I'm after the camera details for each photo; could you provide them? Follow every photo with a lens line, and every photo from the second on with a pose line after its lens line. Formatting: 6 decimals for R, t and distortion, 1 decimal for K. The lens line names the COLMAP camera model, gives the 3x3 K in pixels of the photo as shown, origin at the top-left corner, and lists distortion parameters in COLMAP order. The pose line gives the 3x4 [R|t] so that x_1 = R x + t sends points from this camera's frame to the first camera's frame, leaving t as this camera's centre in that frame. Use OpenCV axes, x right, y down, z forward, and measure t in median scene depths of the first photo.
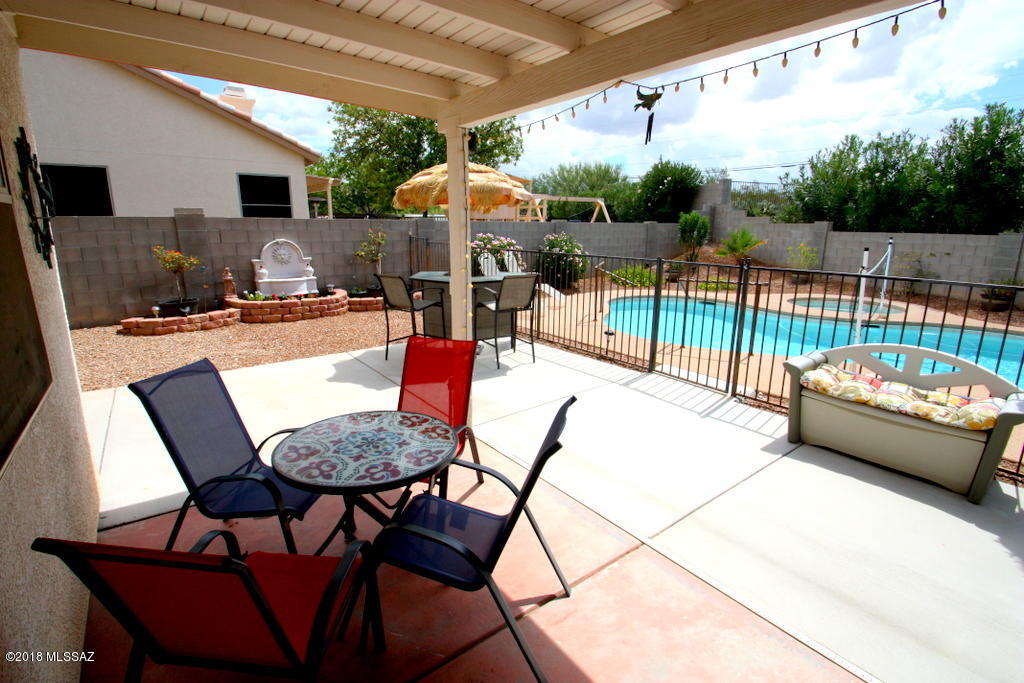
lens RADIAL K [[478.4, 0, 505.3], [0, 478.4, 339.9], [0, 0, 1]] dist [-0.002531, -0.006523]
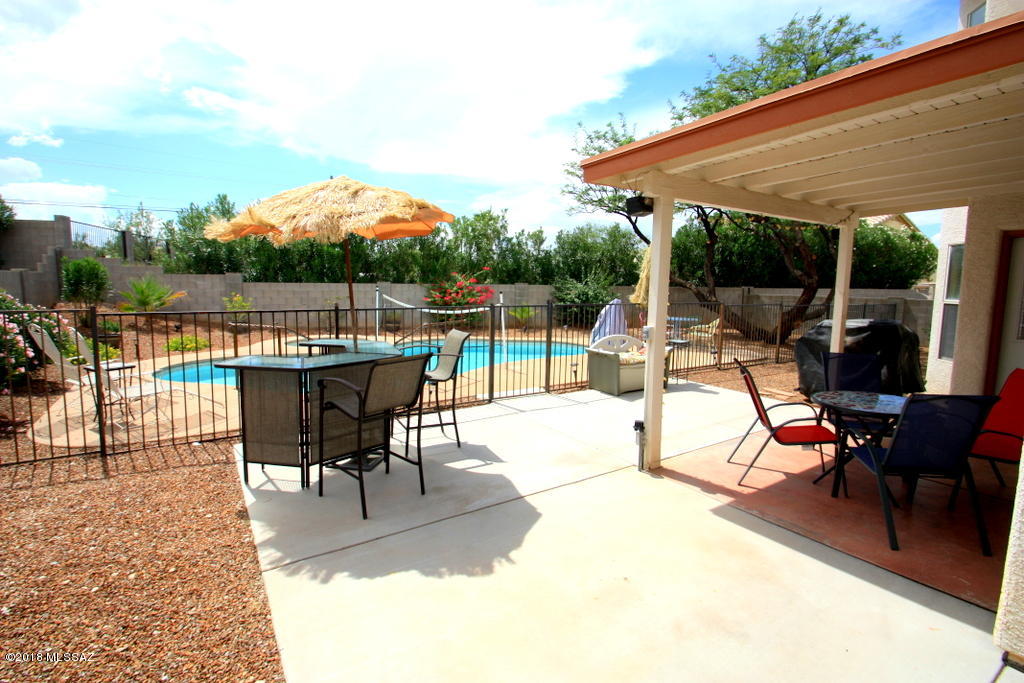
lens RADIAL K [[478.4, 0, 507.6], [0, 478.4, 338.5], [0, 0, 1]] dist [-0.002531, -0.006523]
pose [[0.059361, -0.119977, 0.991000, -0.506769], [0.221861, 0.969507, 0.104085, -0.118681], [-0.973270, 0.213686, 0.084169, 0.504897]]
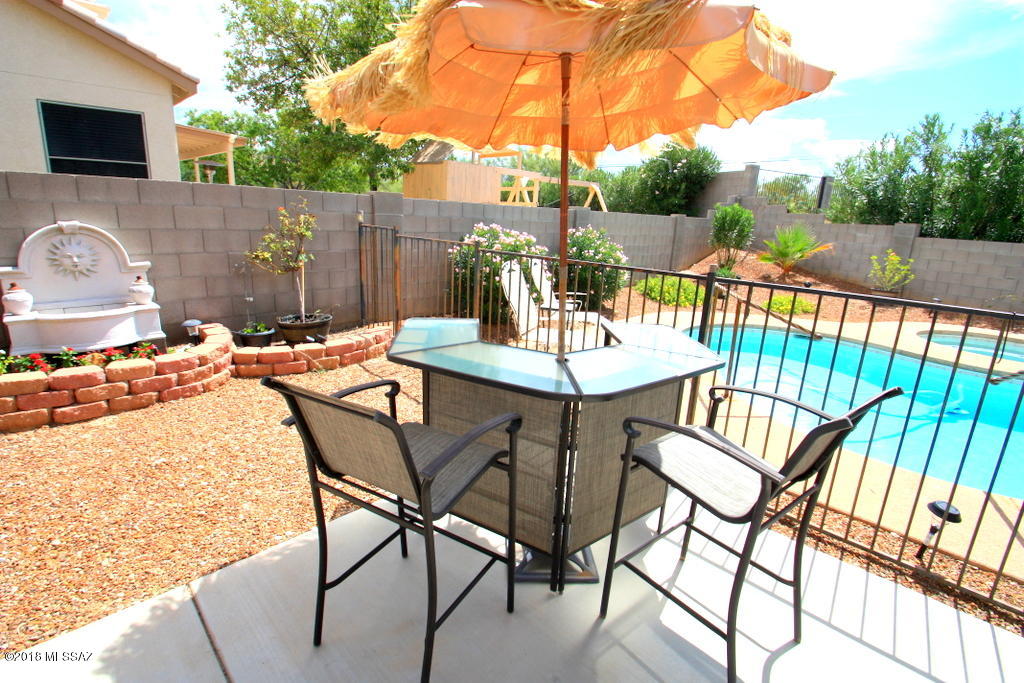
lens RADIAL K [[478.4, 0, 507.9], [0, 478.4, 336.7], [0, 0, 1]] dist [-0.002531, -0.006523]
pose [[0.989936, 0.003391, 0.141475, -0.116820], [-0.005702, 0.999857, 0.015936, -0.104420], [-0.141401, -0.016583, 0.989814, 0.463527]]
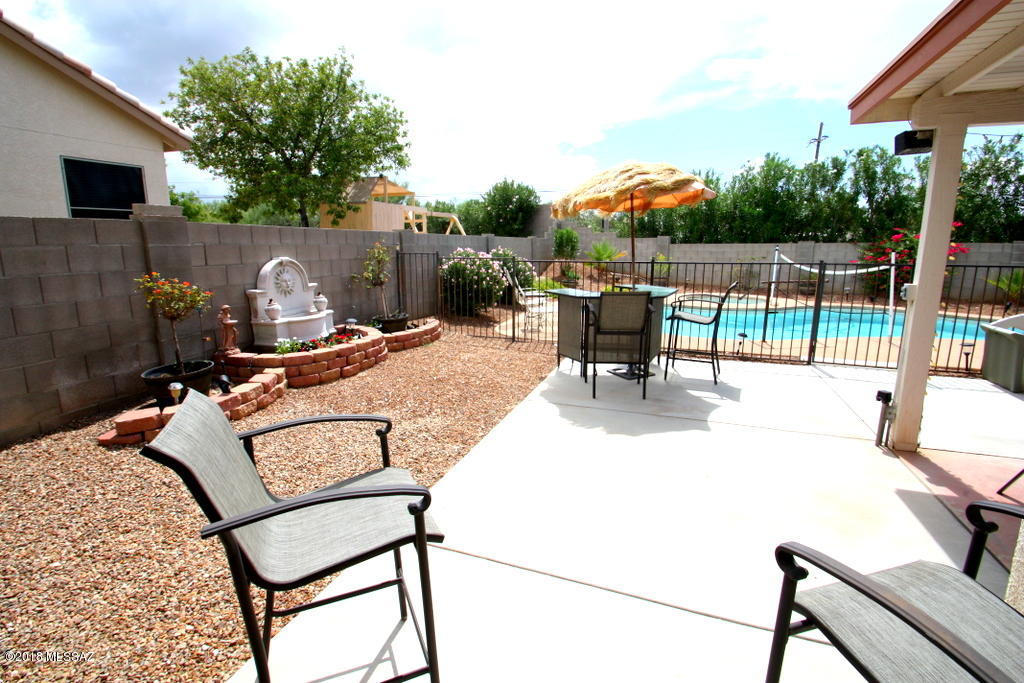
lens RADIAL K [[478.4, 0, 508.0], [0, 478.4, 341.6], [0, 0, 1]] dist [-0.002531, -0.006523]
pose [[0.836303, -0.117091, 0.535618, -0.536590], [0.135161, 0.990808, 0.005561, -0.052150], [-0.531346, 0.067744, 0.844442, 0.257170]]
